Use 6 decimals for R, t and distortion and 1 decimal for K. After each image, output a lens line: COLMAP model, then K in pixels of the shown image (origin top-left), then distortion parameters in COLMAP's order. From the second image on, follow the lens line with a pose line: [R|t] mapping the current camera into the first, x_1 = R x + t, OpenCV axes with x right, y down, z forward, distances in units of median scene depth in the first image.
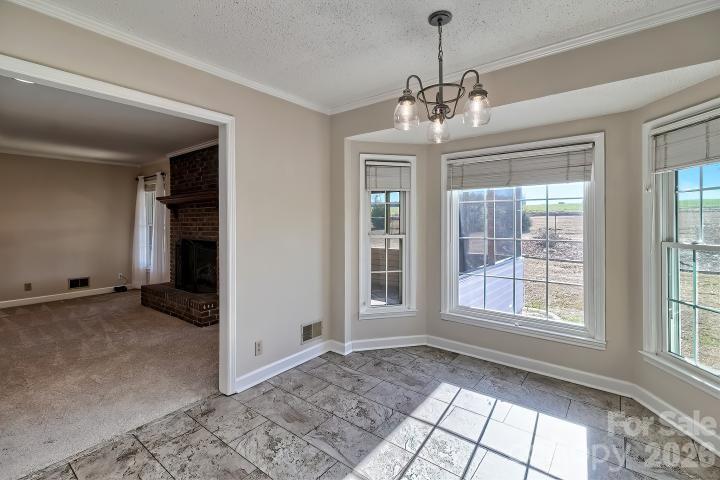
lens RADIAL K [[334.3, 0, 360.6], [0, 334.3, 218.6], [0, 0, 1]] dist [0.009573, -0.001431]
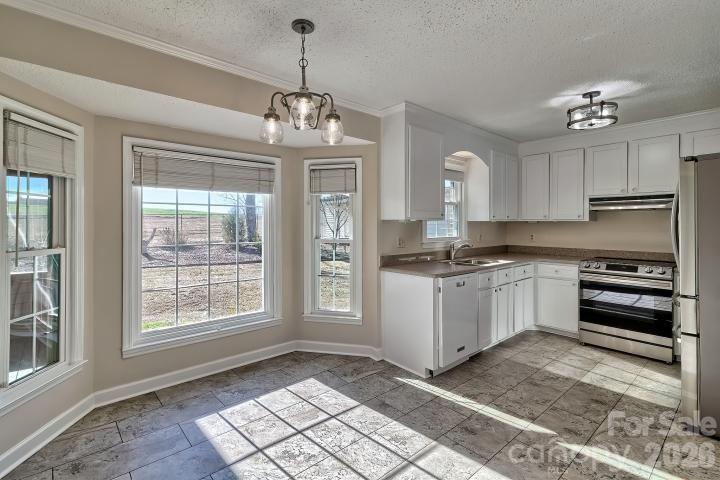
lens RADIAL K [[334.3, 0, 362.2], [0, 334.3, 220.6], [0, 0, 1]] dist [0.009573, -0.001431]
pose [[0.175546, 0.013127, 0.984384, -0.444984], [-0.006871, 0.999903, -0.012108, 0.000984], [-0.984447, -0.004638, 0.175619, 0.395274]]
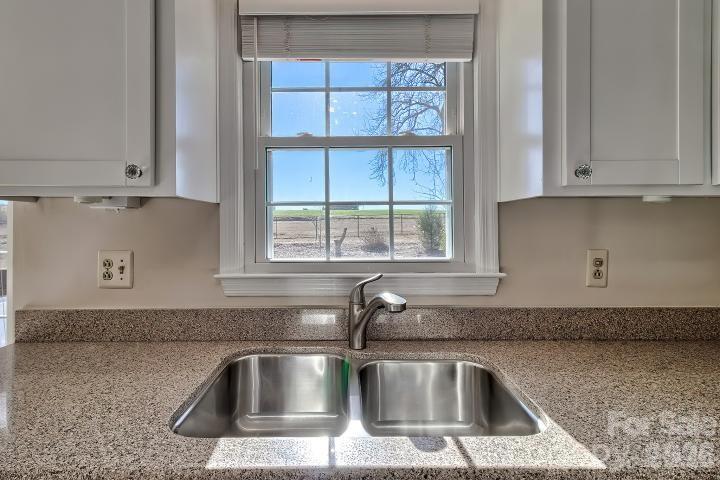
lens RADIAL K [[385.7, 0, 360.2], [0, 385.7, 235.0], [0, 0, 1]] dist [0.014110, 0.000184]
pose [[0.783814, -0.013354, 0.620852, 0.664936], [-0.003850, 0.999645, 0.026361, 0.008266], [-0.620984, -0.023052, 0.783484, -0.038798]]
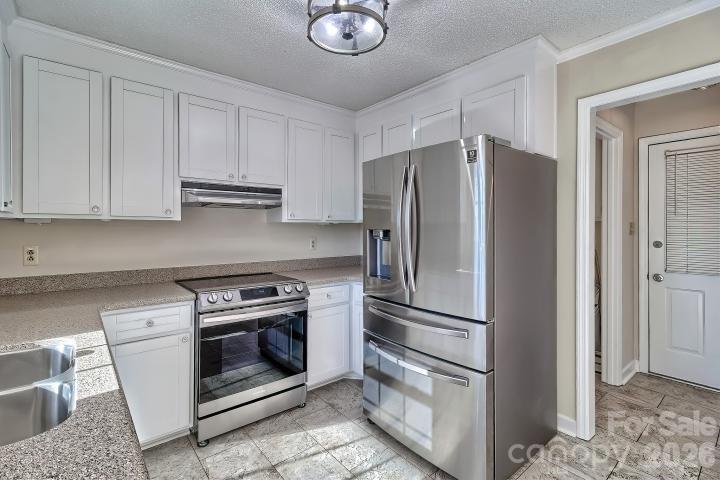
lens RADIAL K [[334.3, 0, 344.0], [0, 334.3, 231.6], [0, 0, 1]] dist [0.009573, -0.001431]
pose [[-0.971043, 0.003695, 0.238875, 0.482525], [0.003860, 0.999993, 0.000223, 0.007561], [-0.238872, 0.001138, -0.971050, 0.401681]]
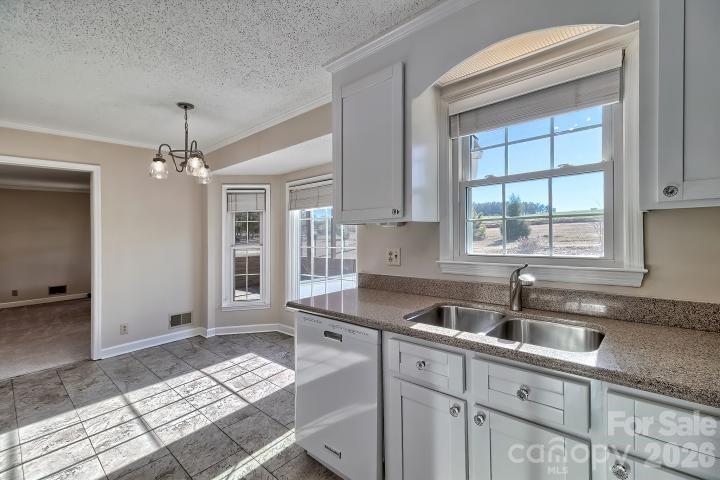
lens RADIAL K [[330.2, 0, 357.3], [0, 330.2, 227.2], [0, 0, 1]] dist [0.015596, -0.001726]
pose [[0.997148, -0.023620, -0.071686, 0.691654], [0.022906, 0.999680, -0.010768, -0.001074], [0.071918, 0.009095, 0.997369, -0.285714]]
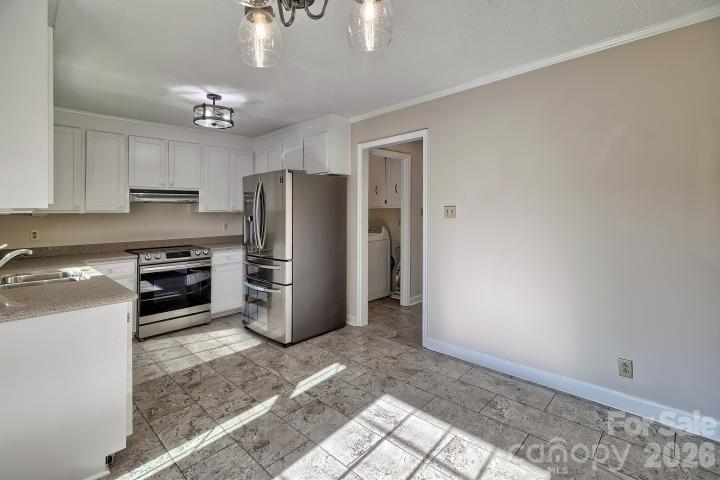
lens RADIAL K [[334.3, 0, 342.8], [0, 334.3, 206.3], [0, 0, 1]] dist [0.009573, -0.001431]
pose [[-0.990131, 0.025504, 0.137806, 0.047894], [0.021454, 0.999295, -0.030800, 0.013263], [-0.138495, -0.027540, -0.989980, 0.898014]]
